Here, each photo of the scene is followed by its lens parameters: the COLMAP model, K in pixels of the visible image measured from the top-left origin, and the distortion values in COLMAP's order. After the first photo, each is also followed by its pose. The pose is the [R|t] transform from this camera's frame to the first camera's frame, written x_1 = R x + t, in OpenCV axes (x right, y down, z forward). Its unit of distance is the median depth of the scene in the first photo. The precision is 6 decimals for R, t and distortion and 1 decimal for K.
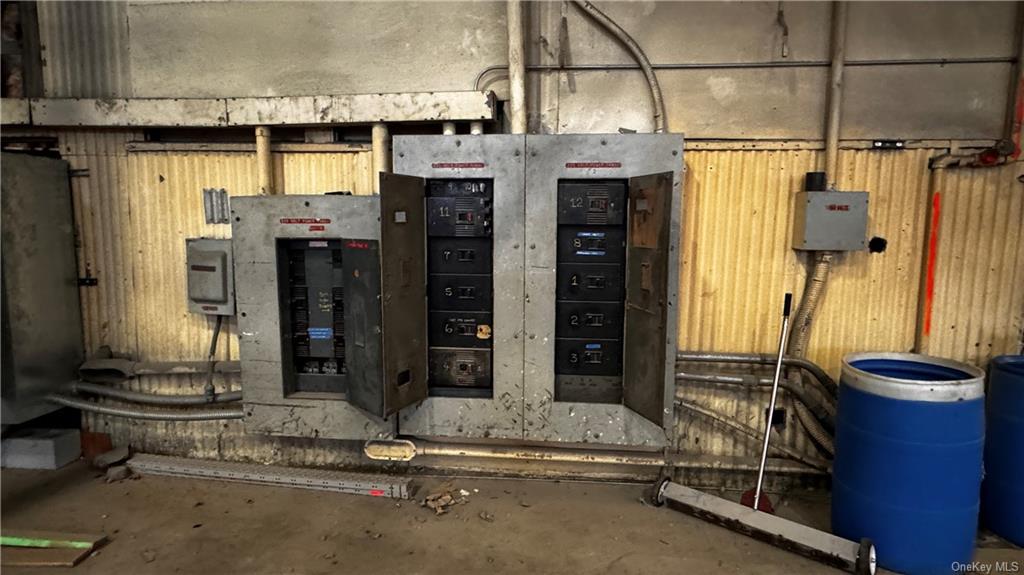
lens RADIAL K [[553.8, 0, 512.0], [0, 553.8, 287.5], [0, 0, 1]] dist [-0.002792, 0.000018]
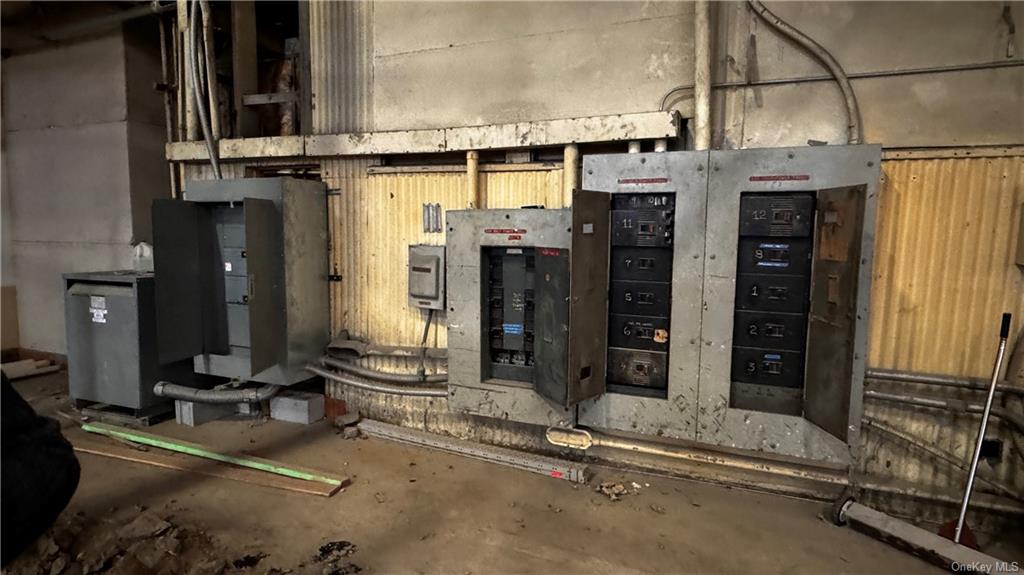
lens RADIAL K [[553.8, 0, 512.0], [0, 553.8, 287.5], [0, 0, 1]] dist [-0.002792, 0.000018]
pose [[0.956146, 0.034022, -0.290908, -0.017512], [-0.036813, 0.999314, -0.004125, 0.001887], [0.290568, 0.014653, 0.956742, -0.102031]]
